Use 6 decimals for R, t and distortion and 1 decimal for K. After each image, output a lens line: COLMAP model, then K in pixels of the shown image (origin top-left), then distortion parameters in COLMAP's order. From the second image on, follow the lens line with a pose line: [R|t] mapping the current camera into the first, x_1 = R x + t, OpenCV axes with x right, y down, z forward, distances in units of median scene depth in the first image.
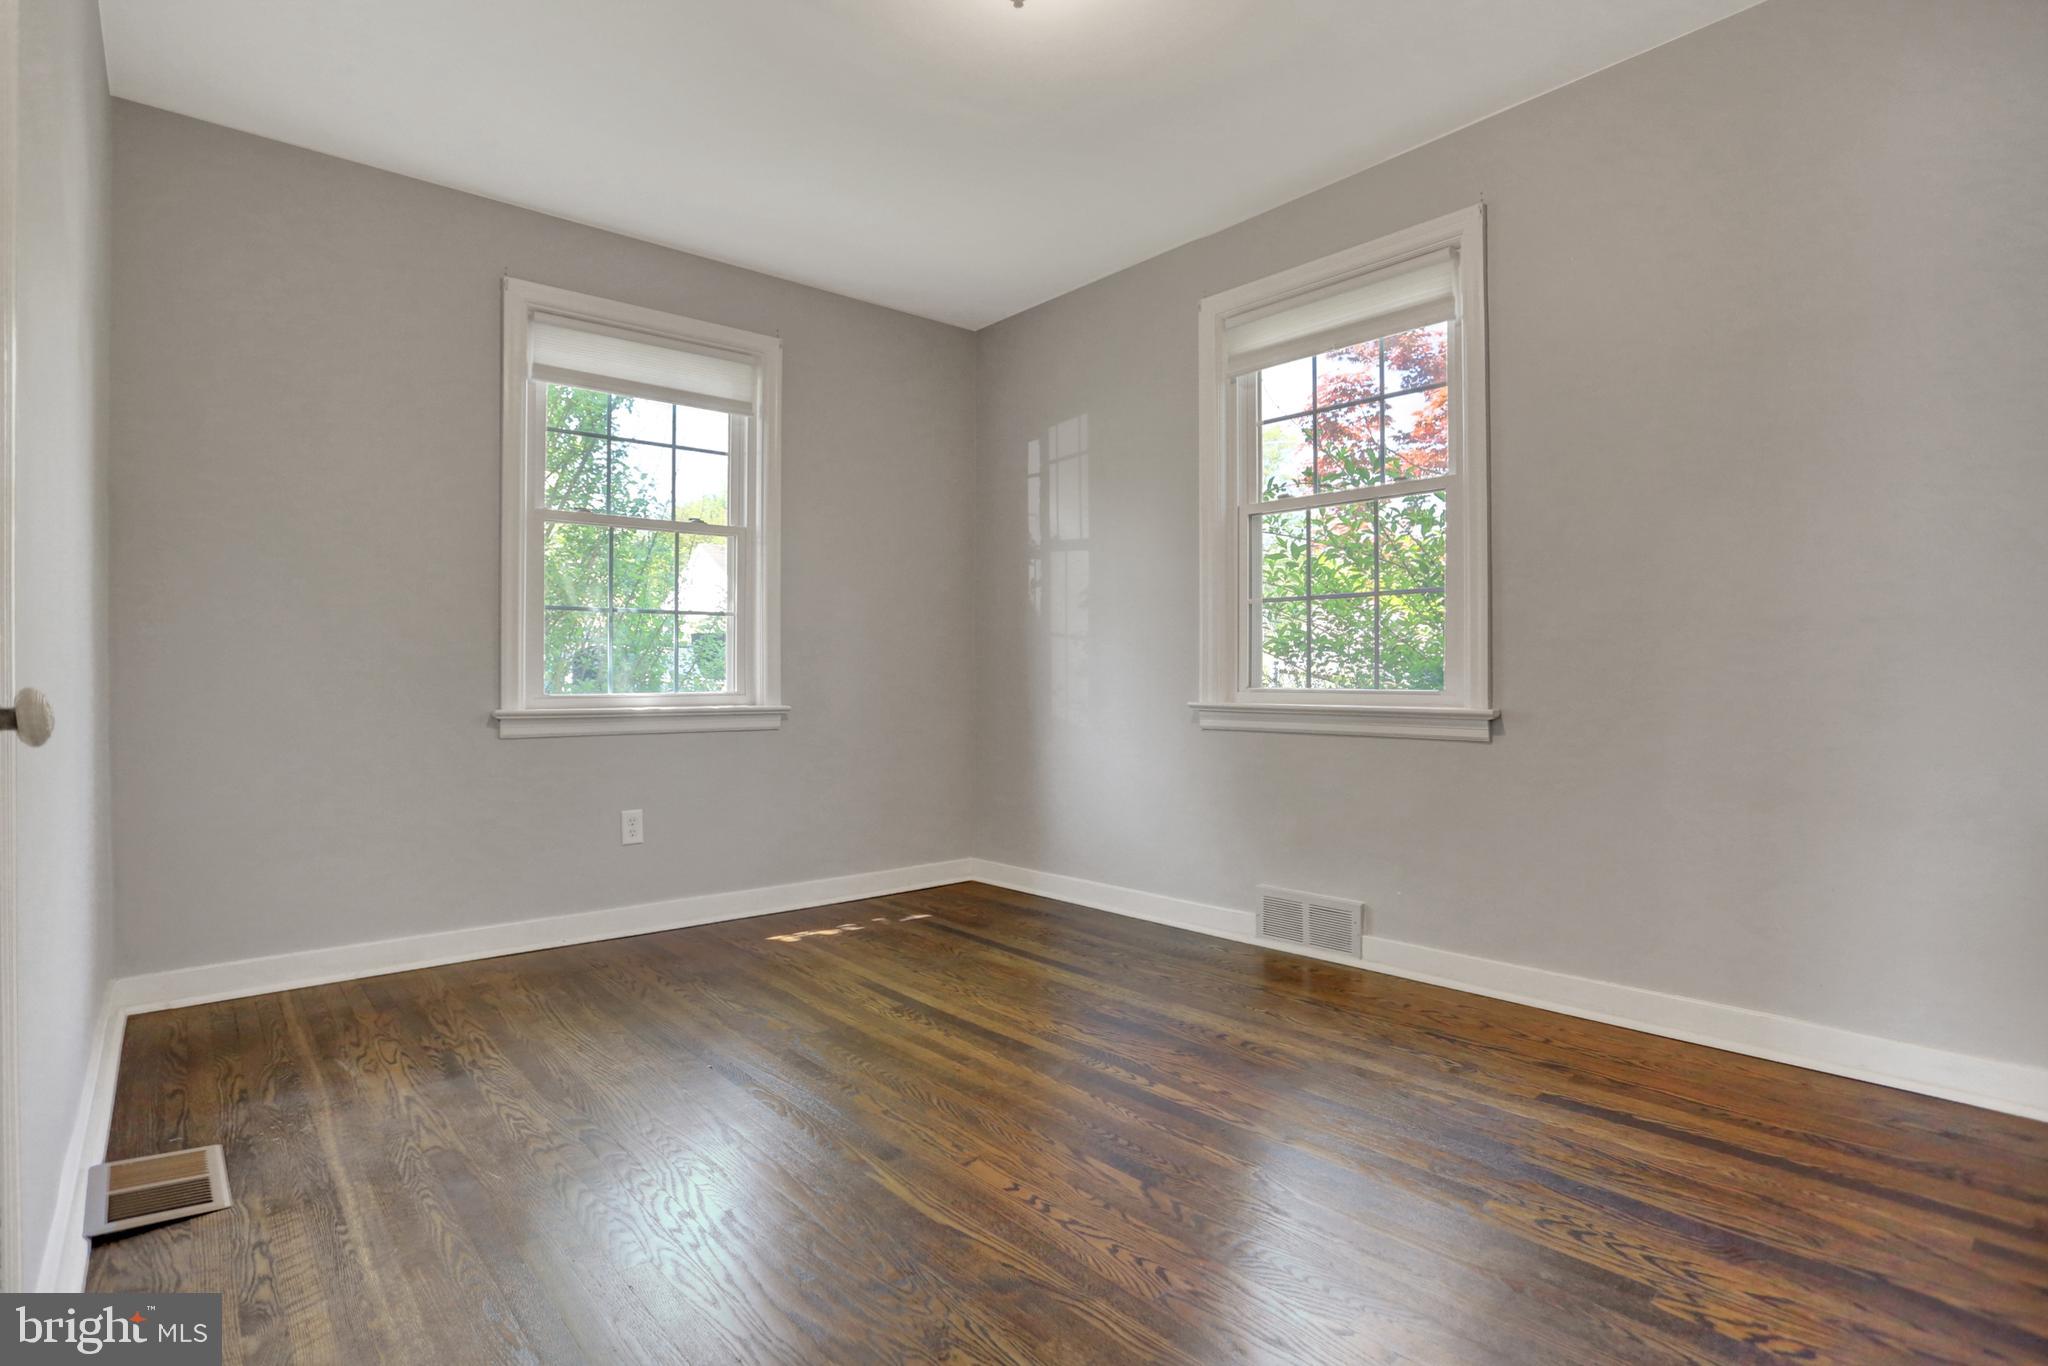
lens RADIAL K [[1019.1, 0, 1022.6], [0, 1019.1, 679.7], [0, 0, 1]] dist [-0.069488, 0.029126]
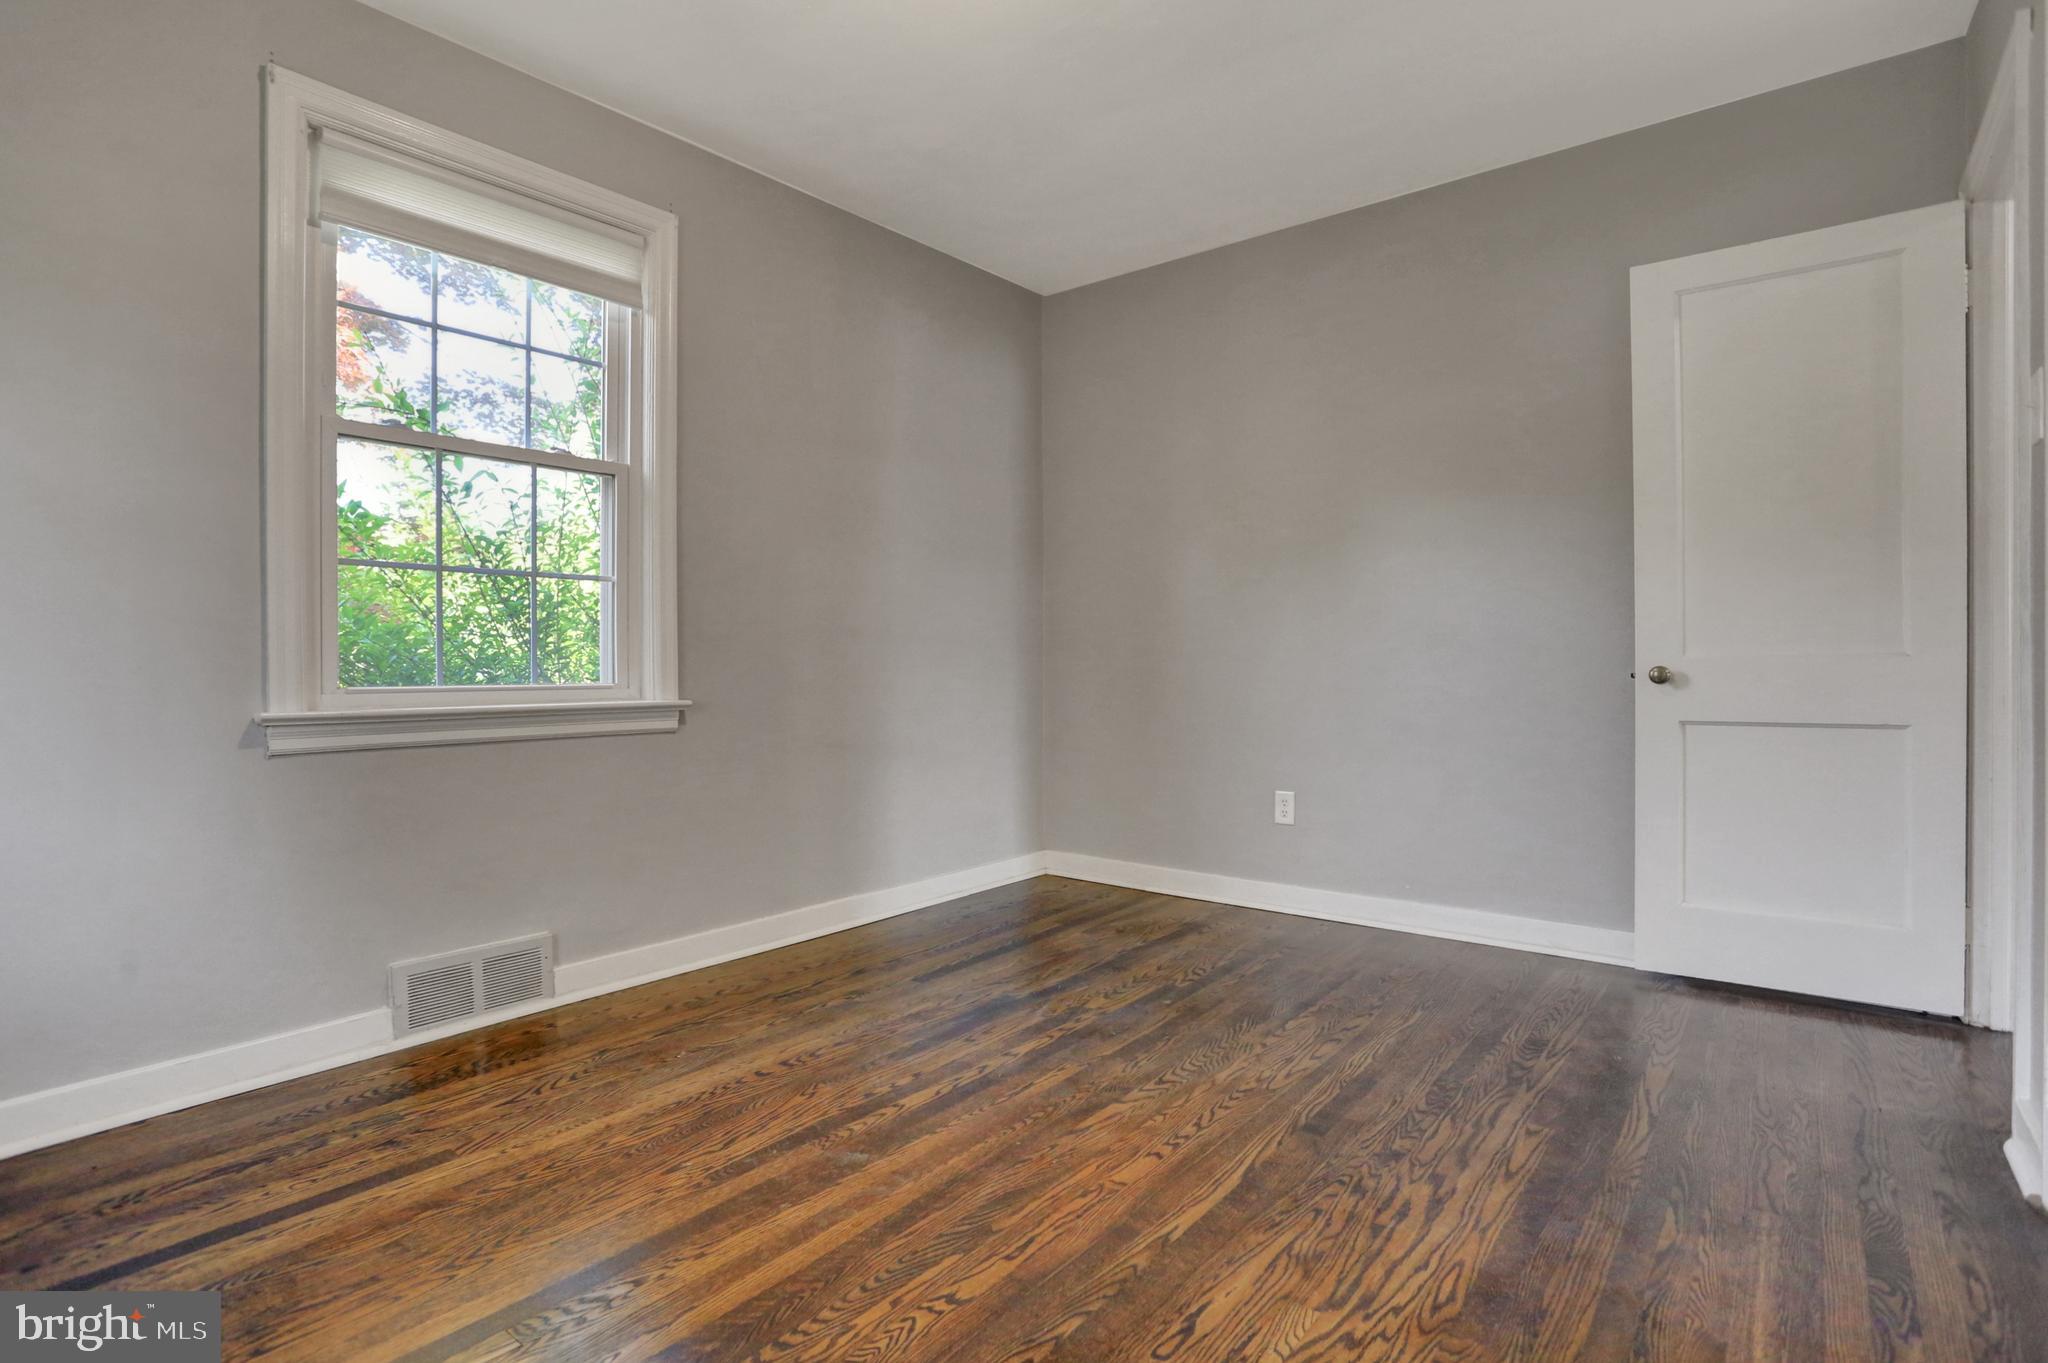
lens RADIAL K [[1005.0, 0, 1020.3], [0, 1005.0, 665.2], [0, 0, 1]] dist [-0.069679, 0.029518]
pose [[-0.177742, 0.006161, 0.984058, -0.767520], [0.009818, 0.999942, -0.004487, -0.000480], [-0.984028, 0.008864, -0.177792, 1.009661]]
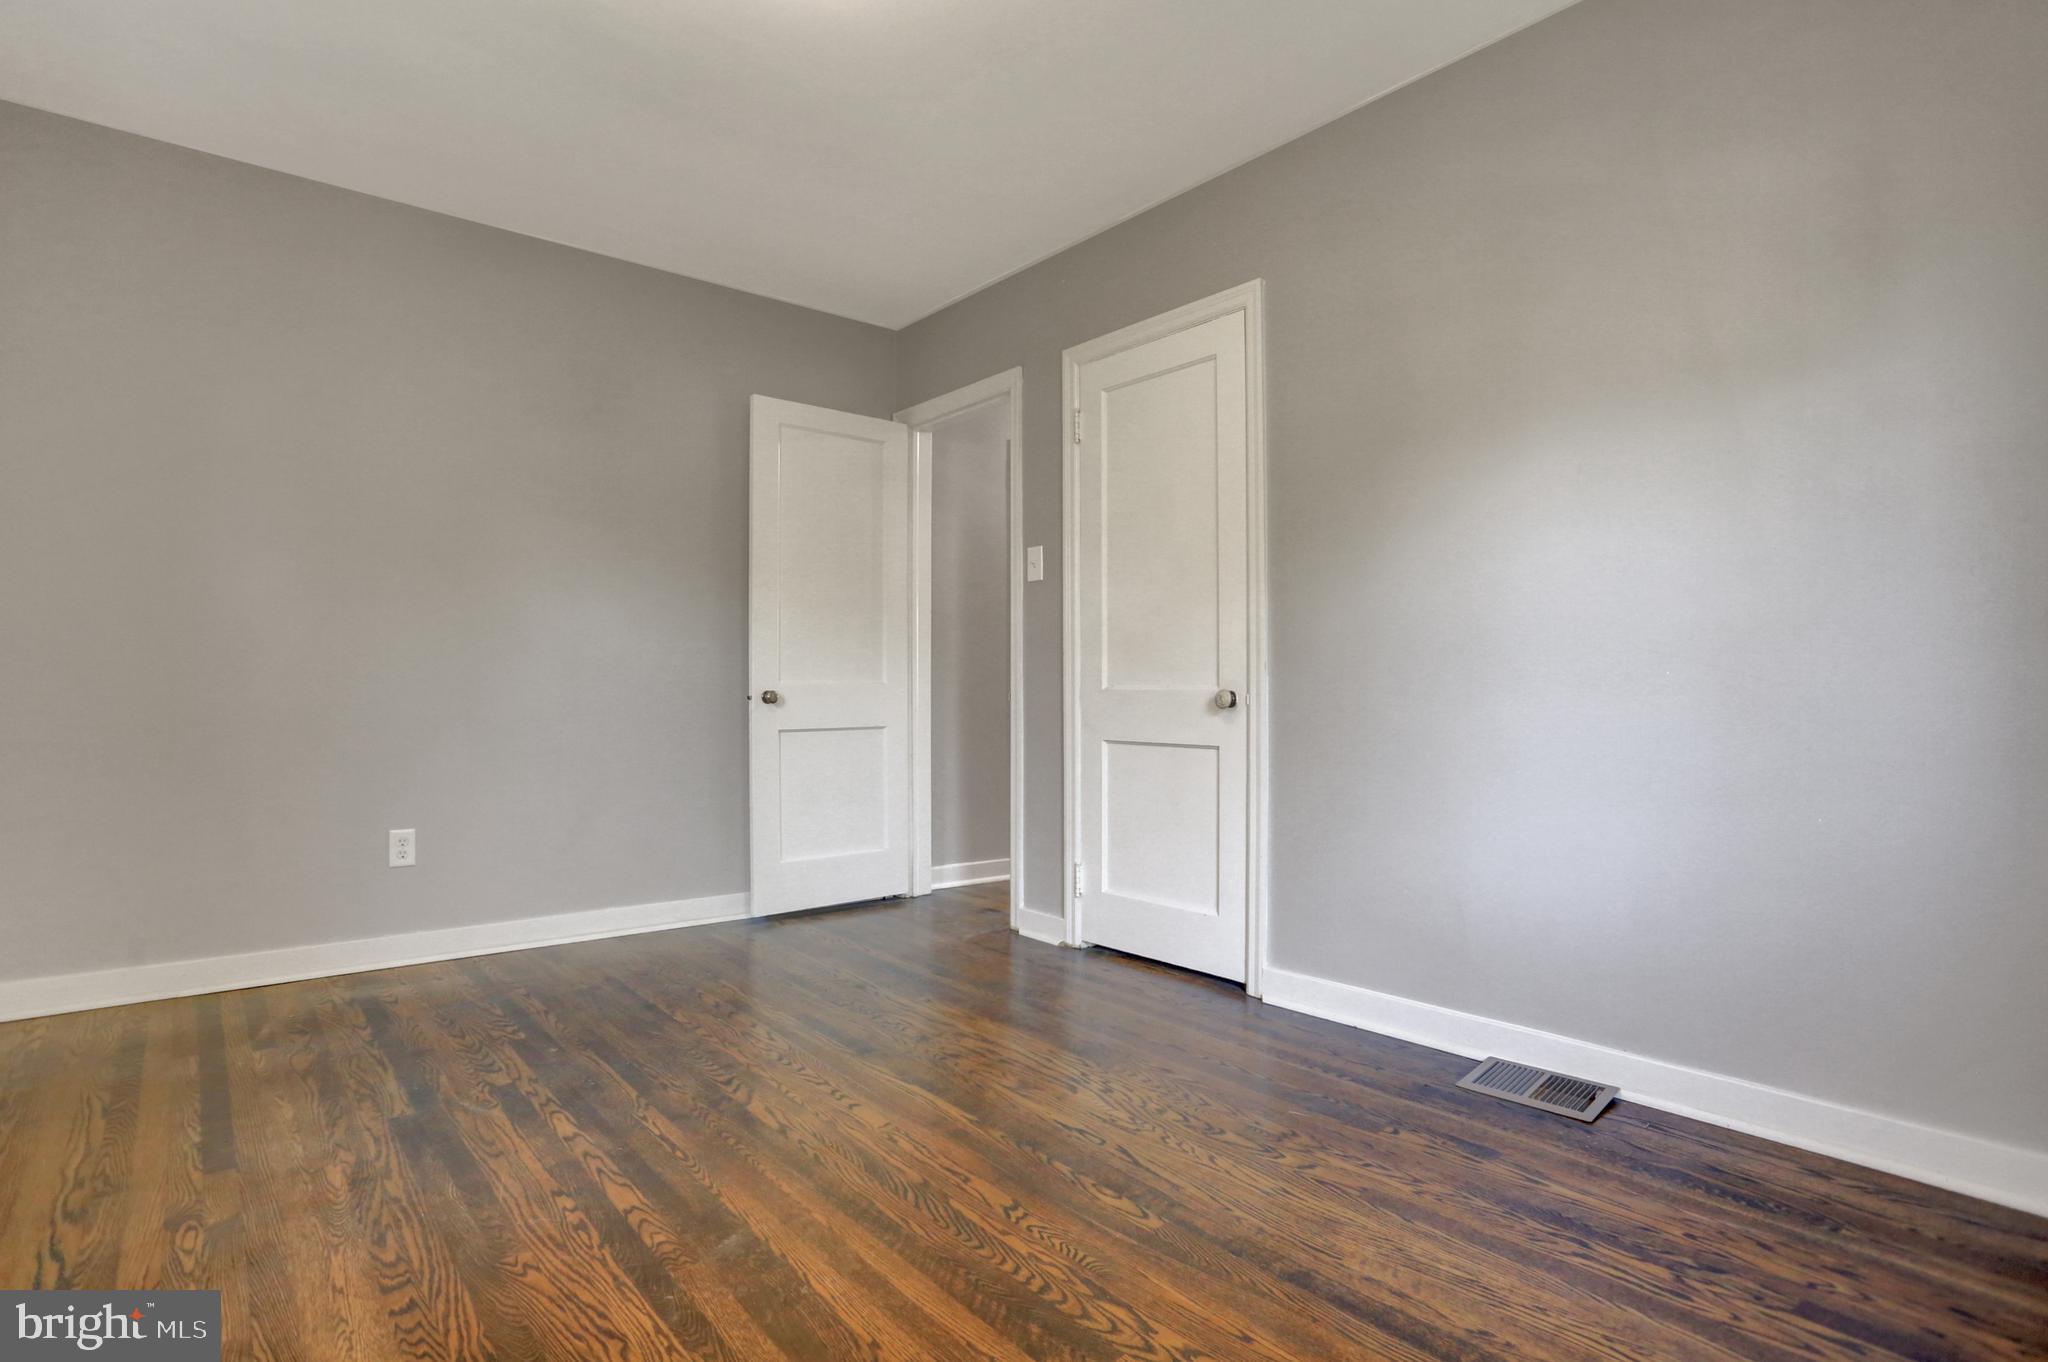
lens RADIAL K [[1005.4, 0, 1022.6], [0, 1005.4, 682.6], [0, 0, 1]] dist [-0.074295, 0.032217]
pose [[-0.999843, 0.005445, 0.016881, -0.182236], [0.005369, 0.999975, -0.004550, 0.000083], [-0.016905, -0.004459, -0.999847, 1.686269]]
